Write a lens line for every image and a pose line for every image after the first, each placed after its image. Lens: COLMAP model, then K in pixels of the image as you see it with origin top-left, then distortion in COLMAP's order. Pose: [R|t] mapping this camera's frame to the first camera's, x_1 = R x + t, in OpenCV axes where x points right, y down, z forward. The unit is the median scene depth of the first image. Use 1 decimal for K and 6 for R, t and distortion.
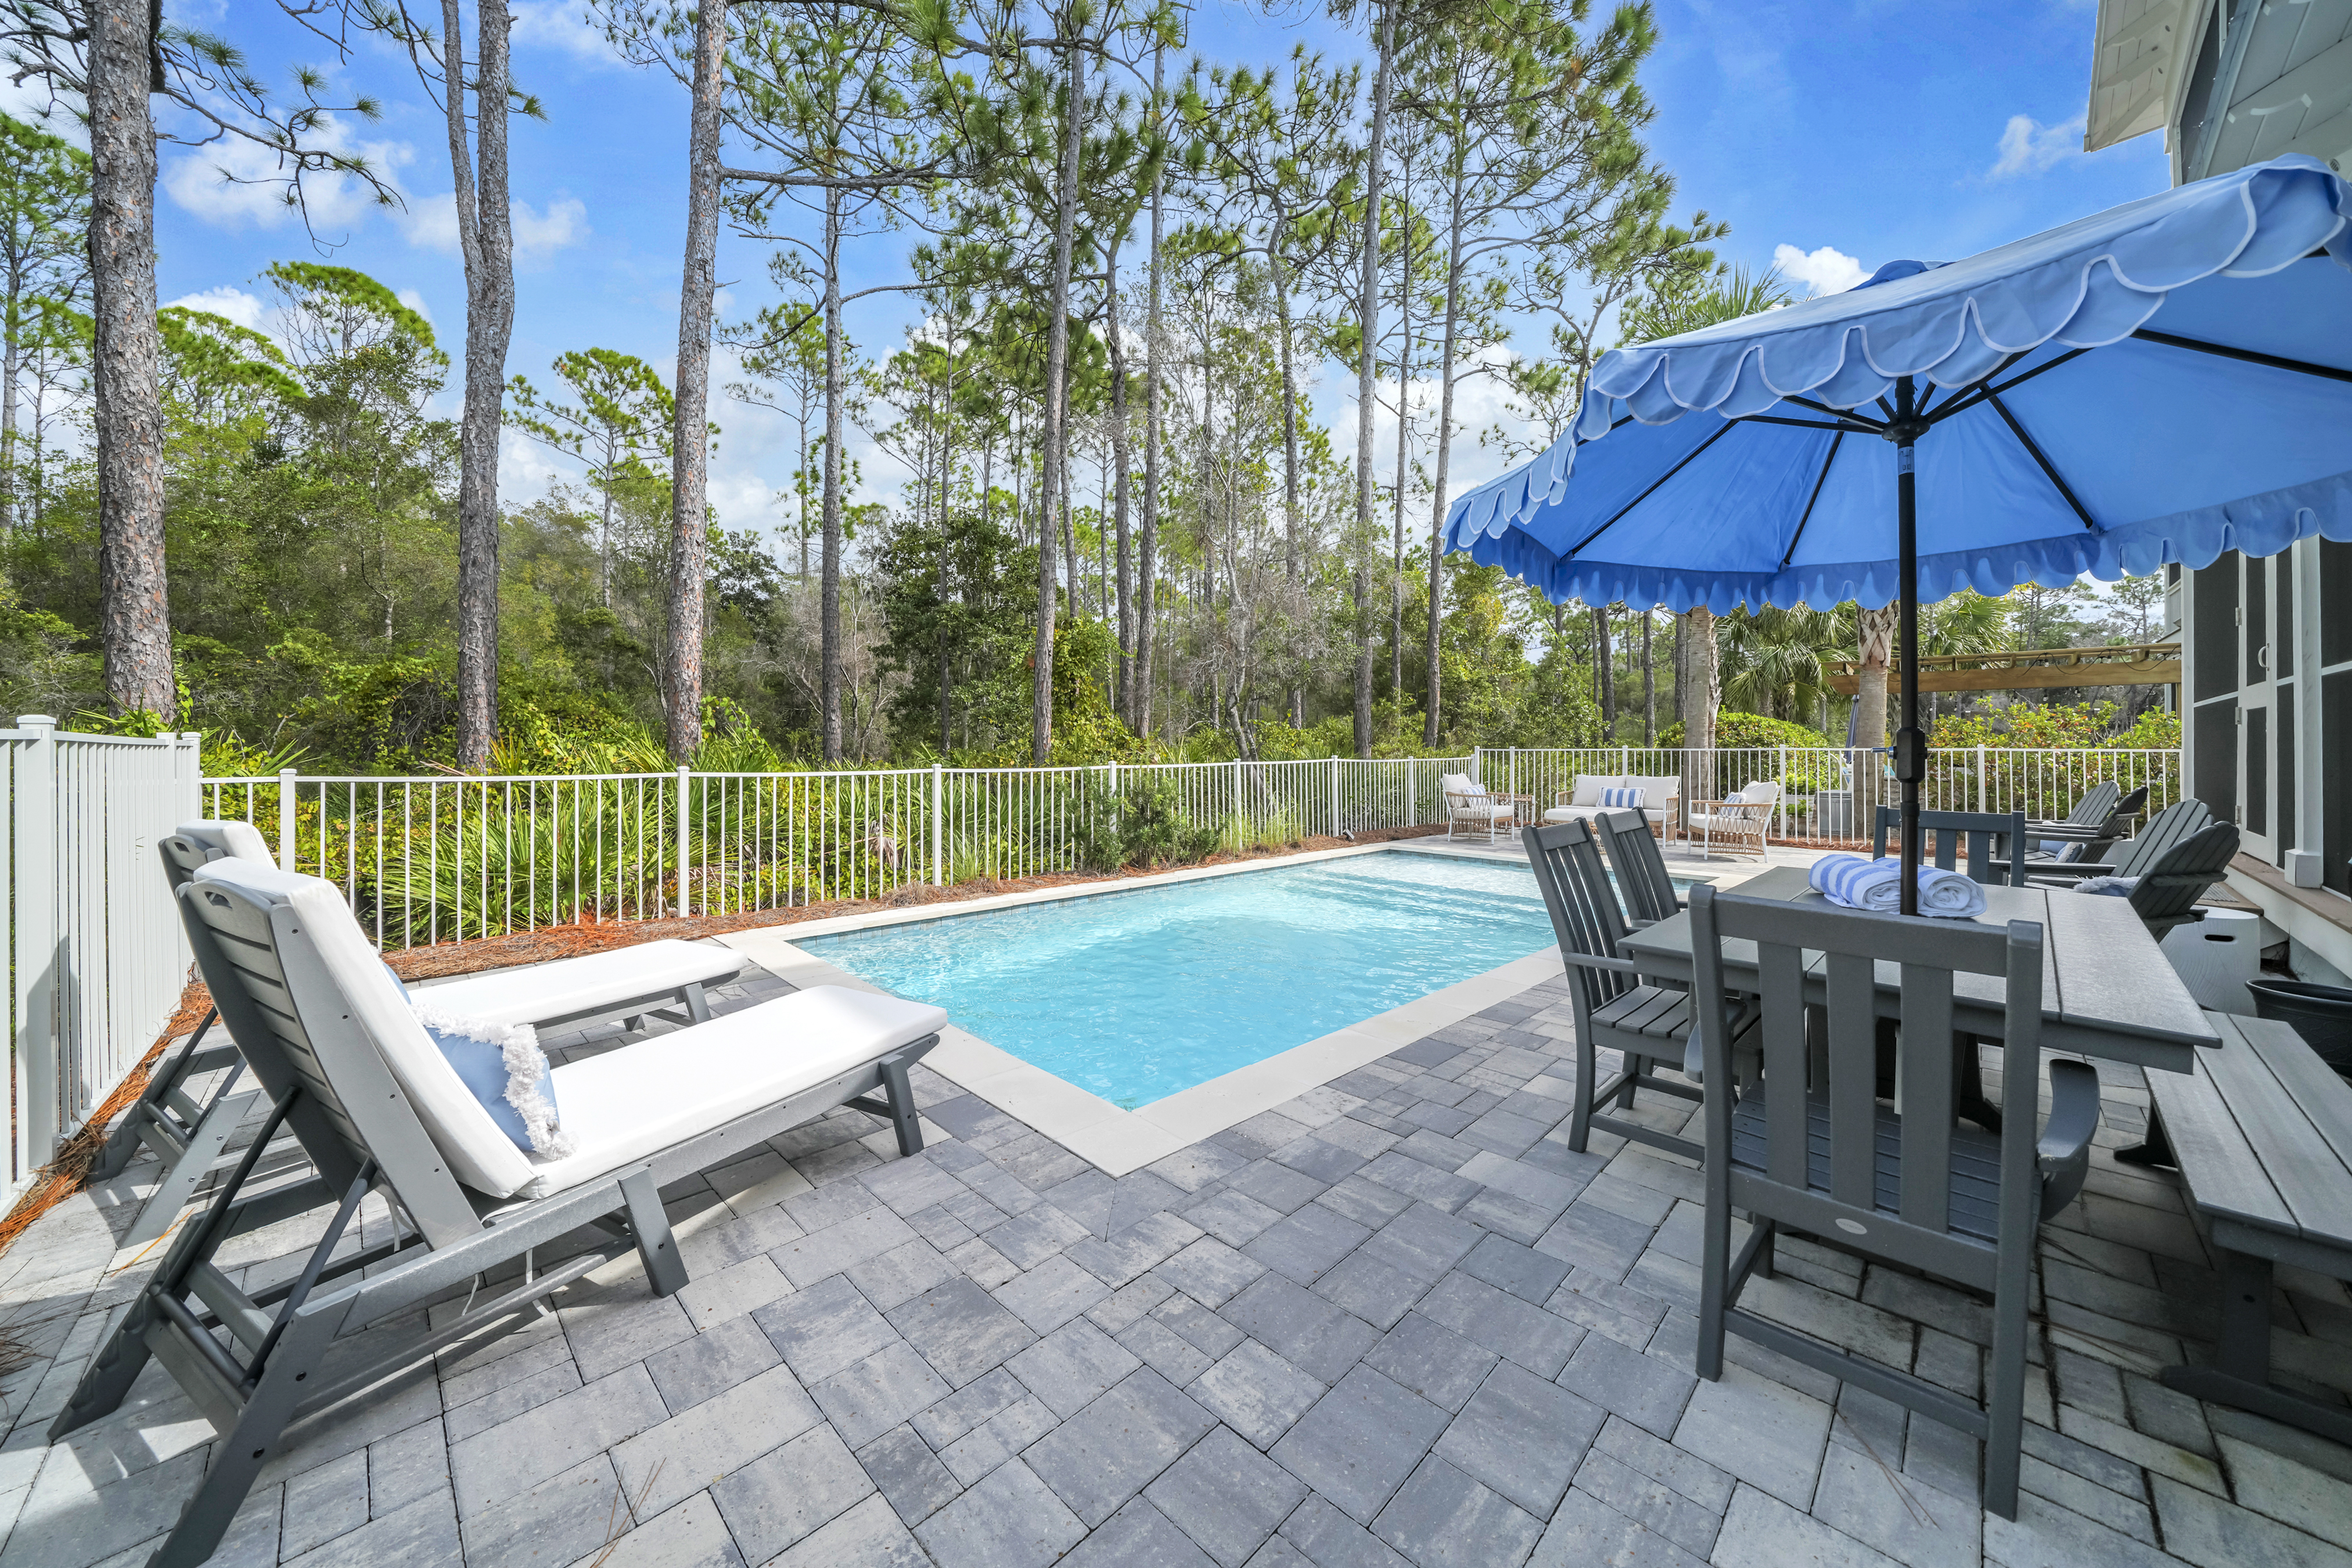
lens RADIAL K [[839.3, 0, 1179.6], [0, 839.3, 743.7], [0, 0, 1]] dist [-0.020490, -0.000094]
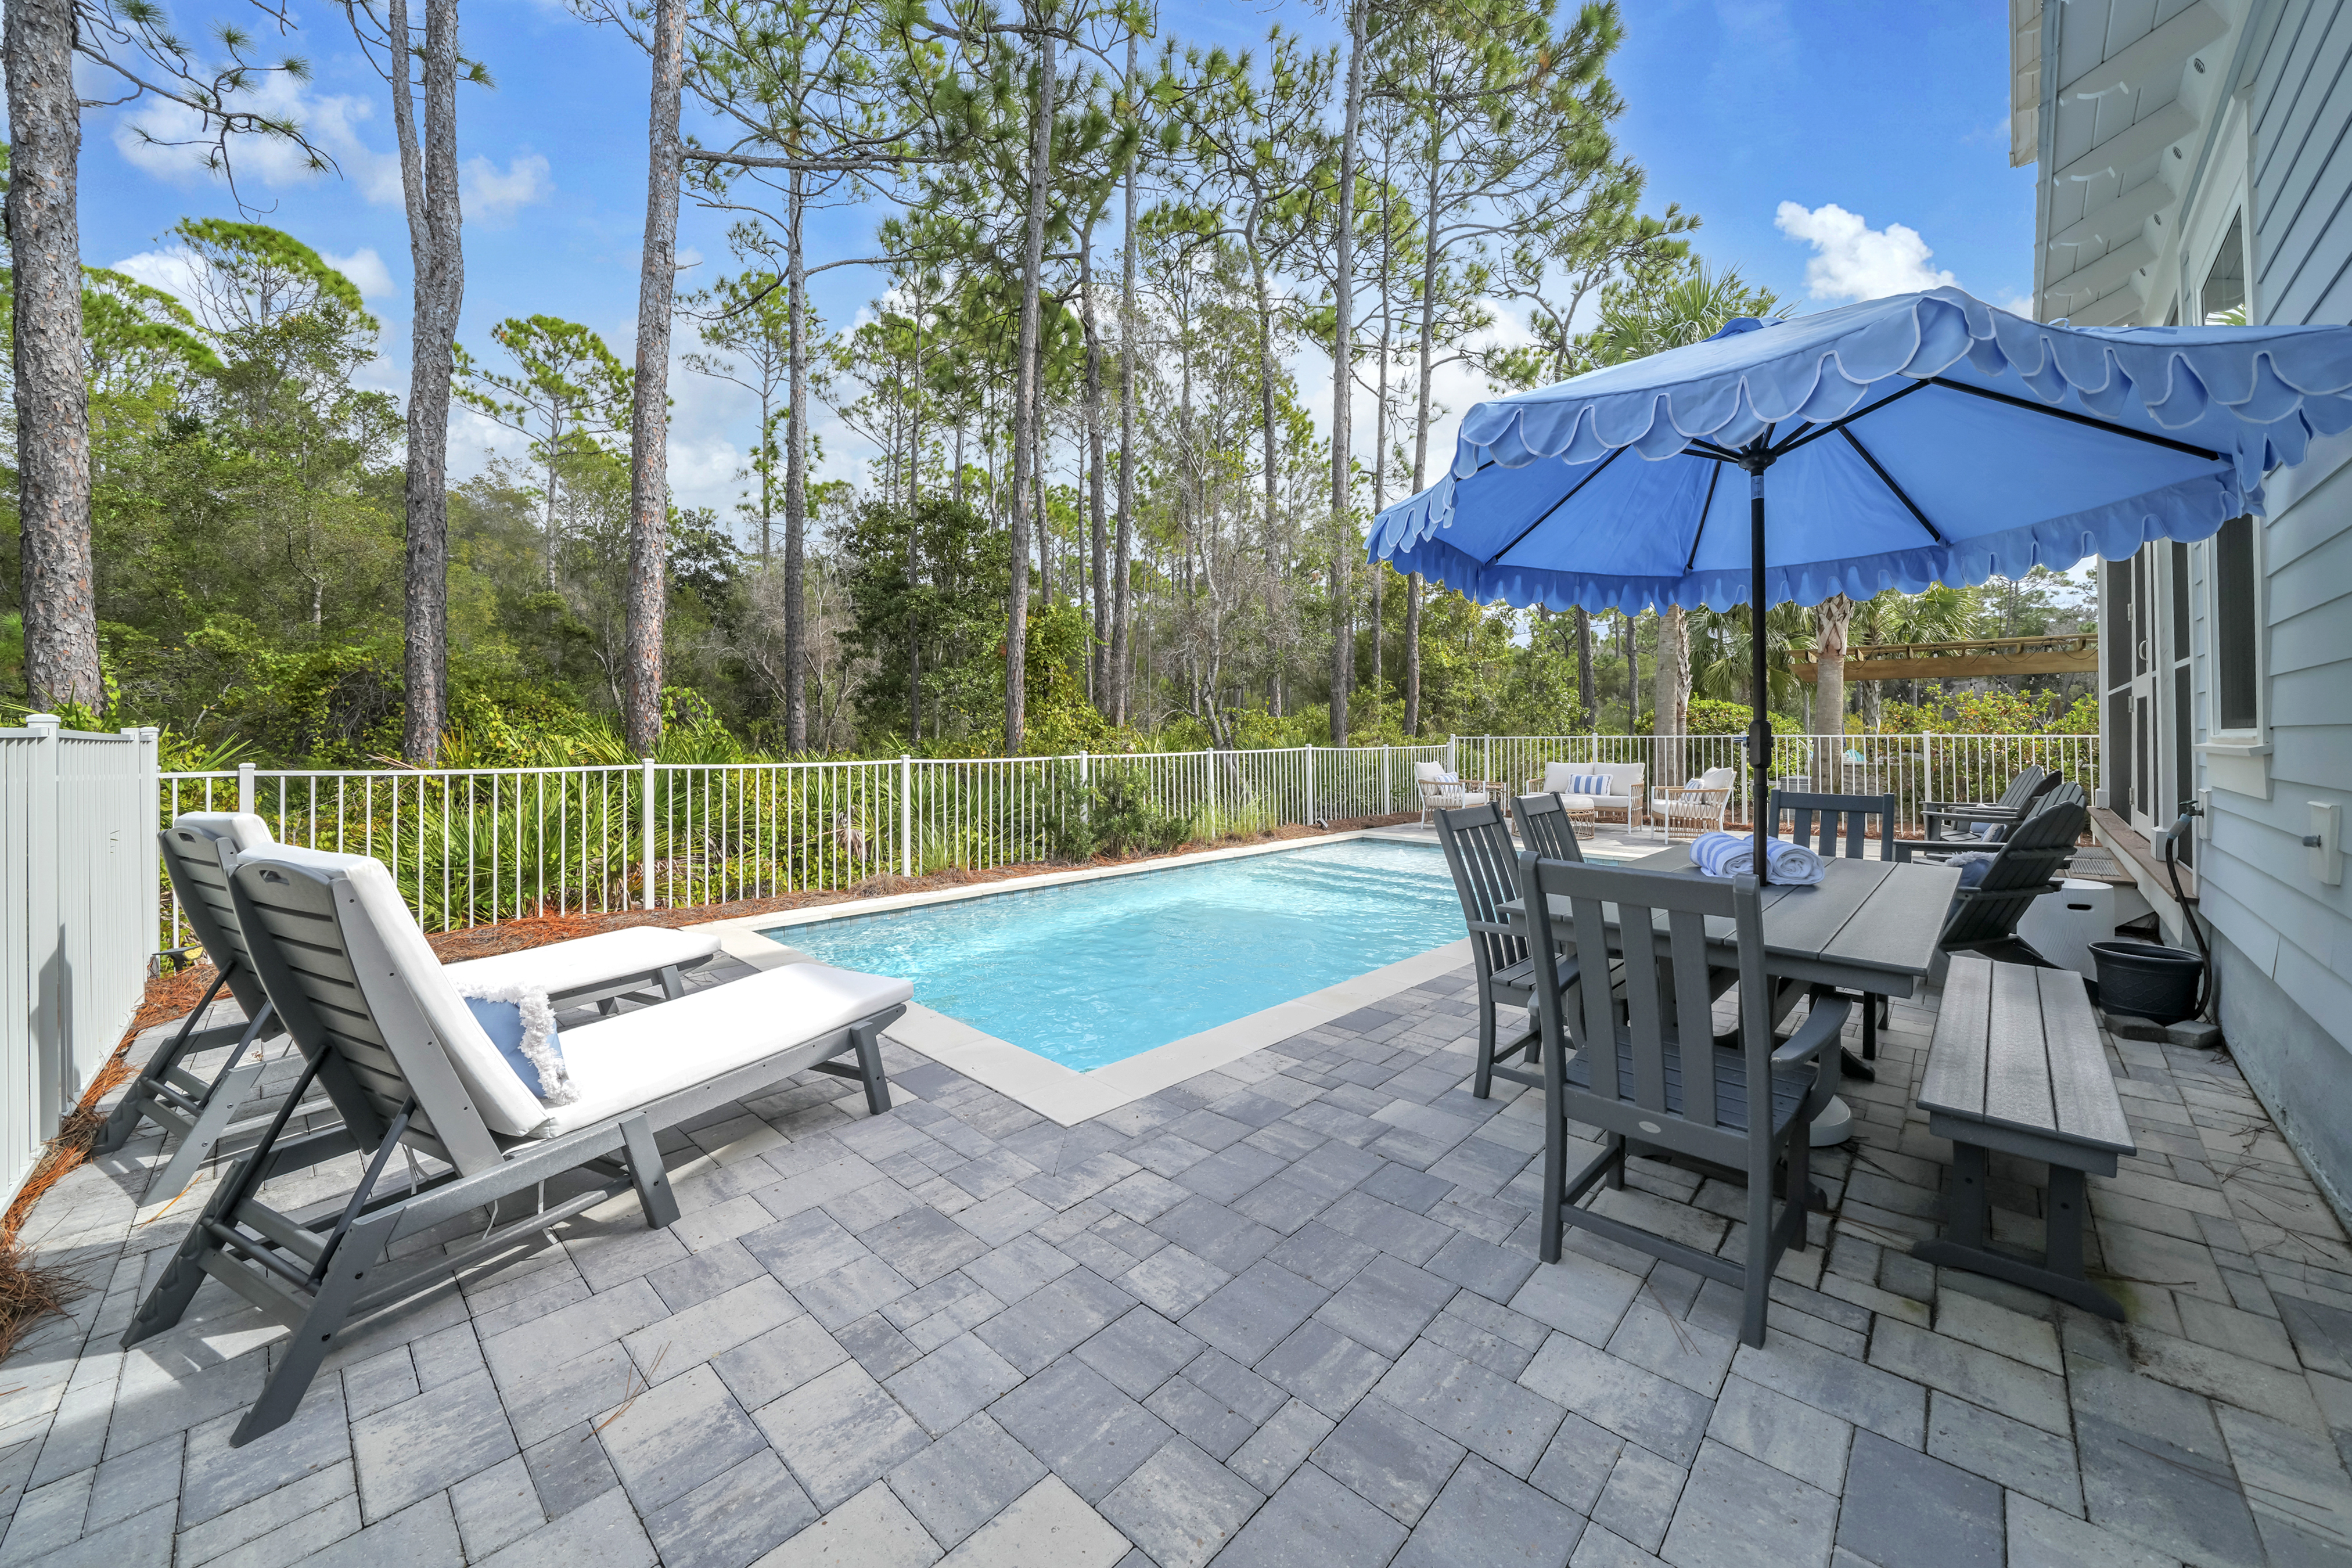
lens RADIAL K [[871.9, 0, 1203.0], [0, 871.9, 727.8], [0, 0, 1]] dist [-0.020346, 0.000629]
pose [[0.998933, -0.003578, 0.046041, 0.011055], [0.003777, 0.999984, -0.004249, -0.001402], [-0.046025, 0.004418, 0.998931, -0.034231]]
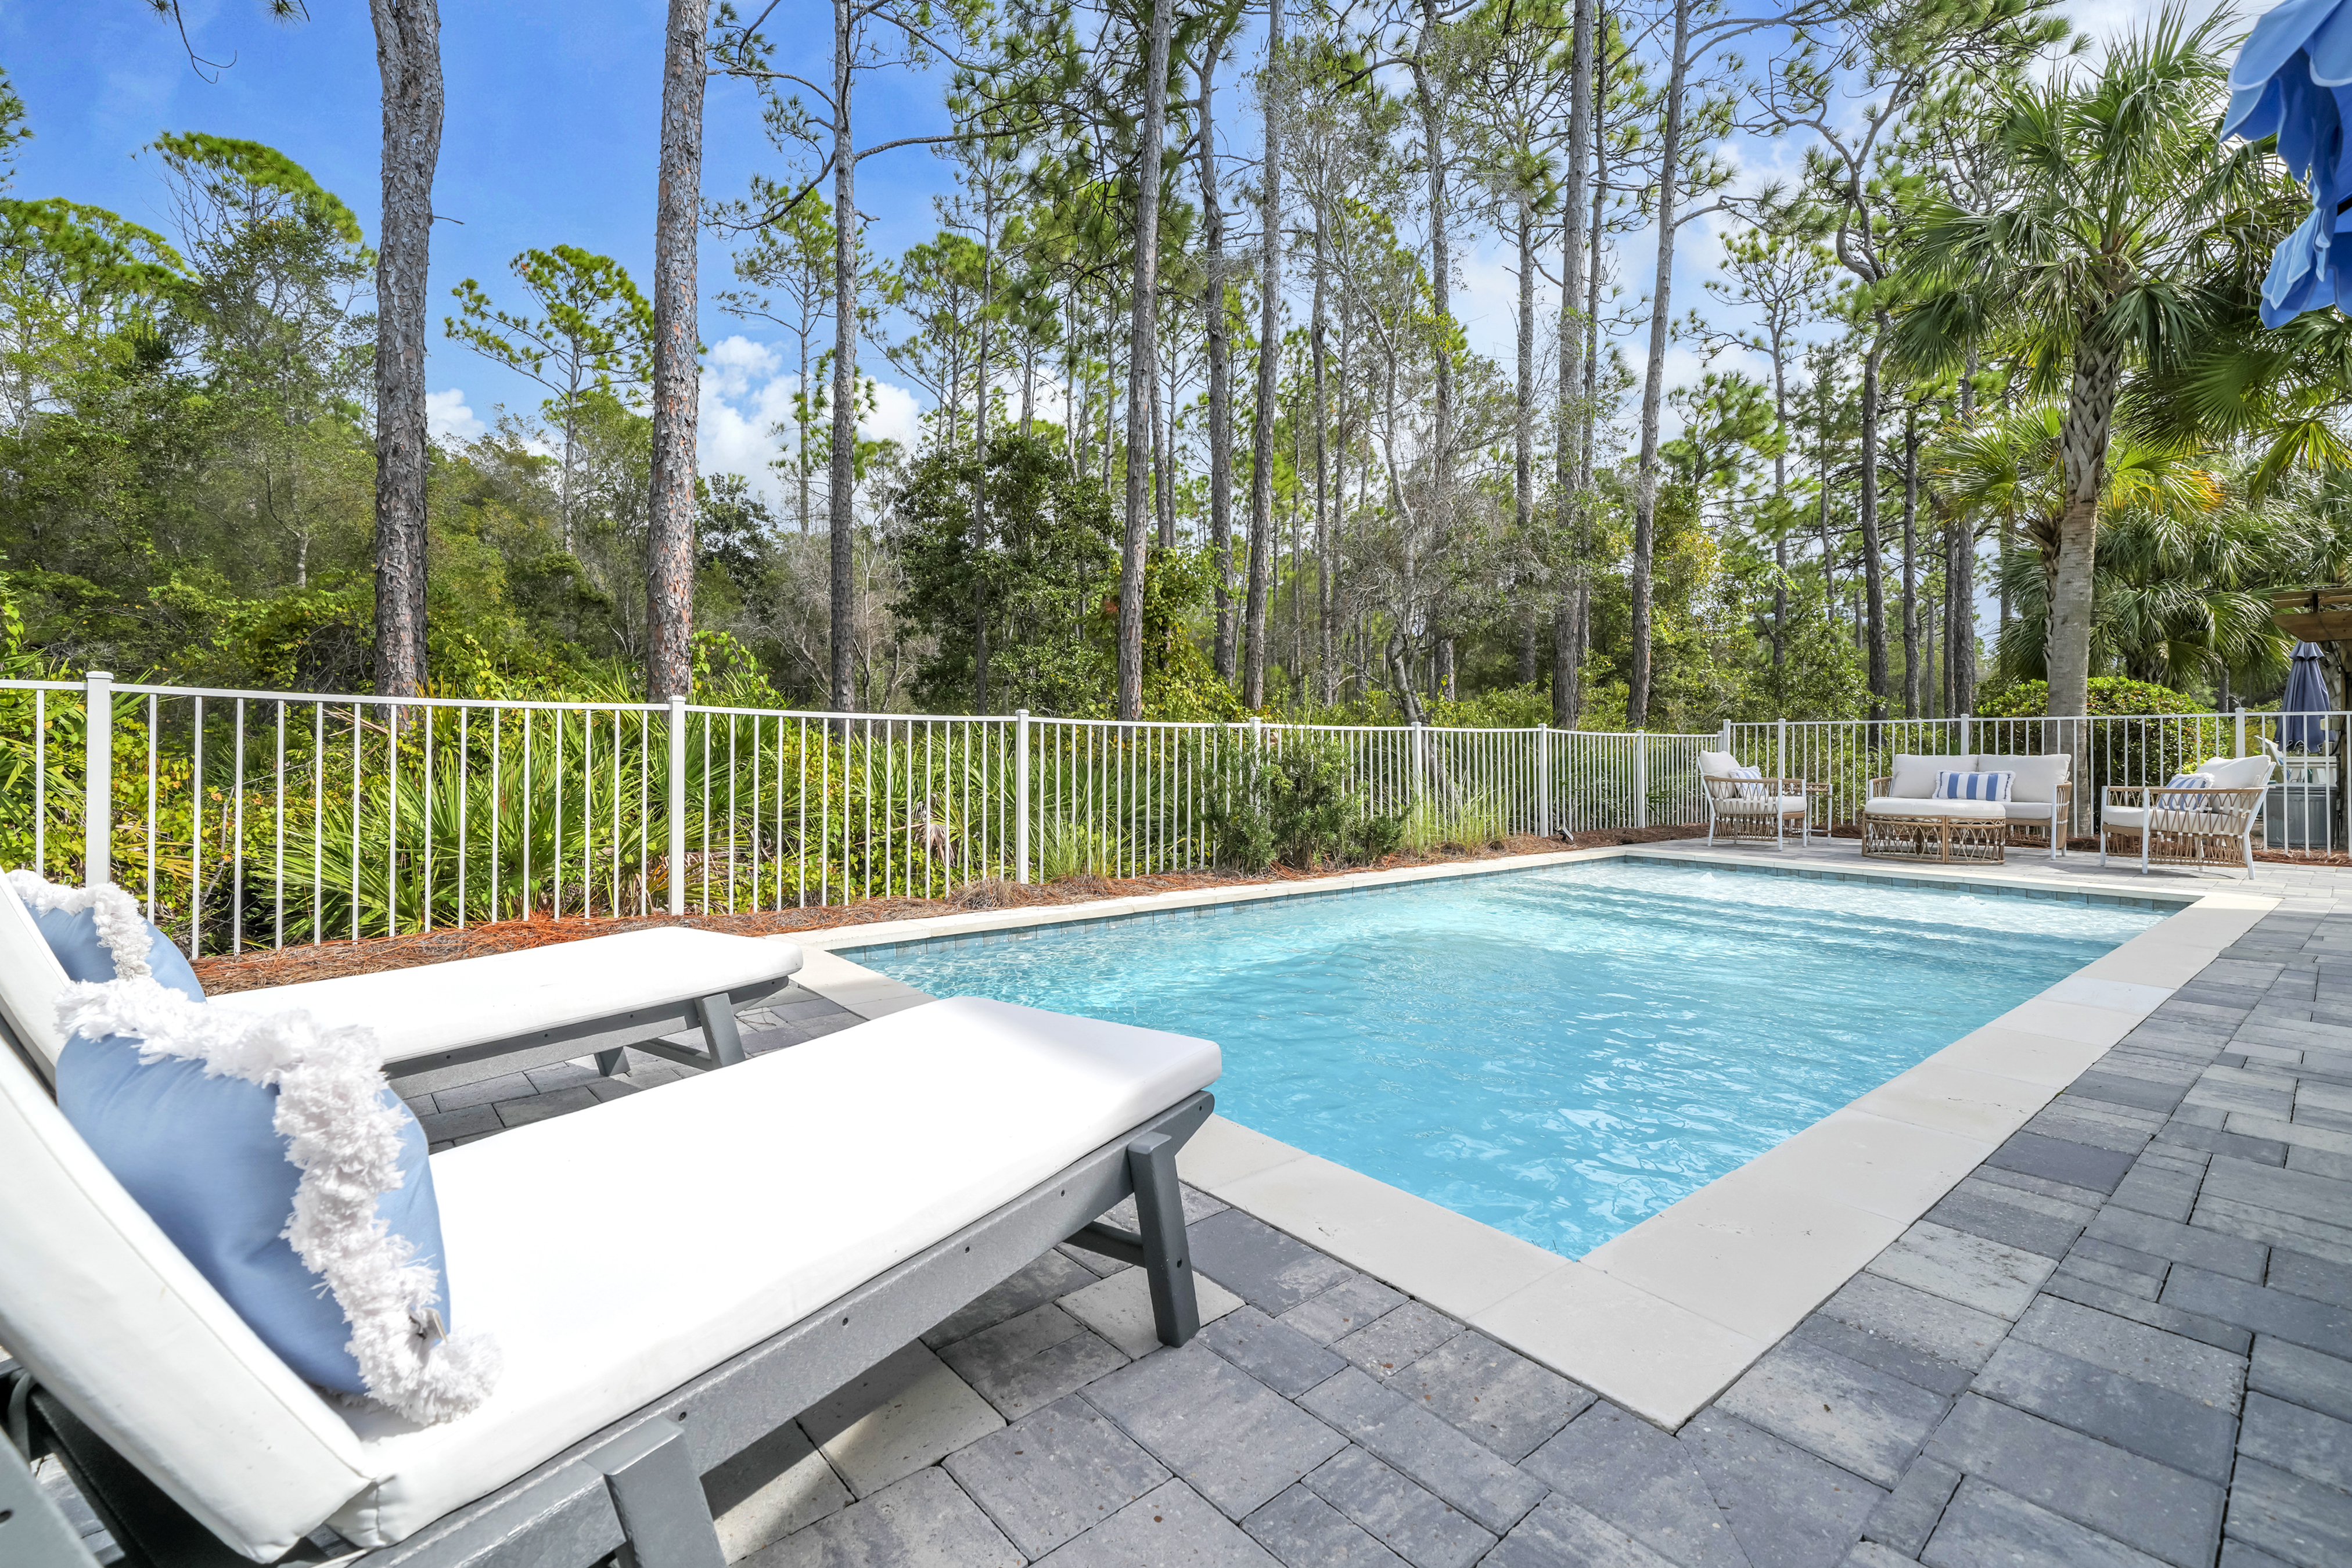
lens RADIAL K [[1045.5, 0, 1163.4], [0, 1045.5, 743.2], [0, 0, 1]] dist [0.002237, 0.000252]
pose [[0.996391, 0.003824, -0.084799, -0.061340], [-0.003852, 0.999993, -0.000160, 0.032267], [0.084798, 0.000486, 0.996398, 0.086894]]
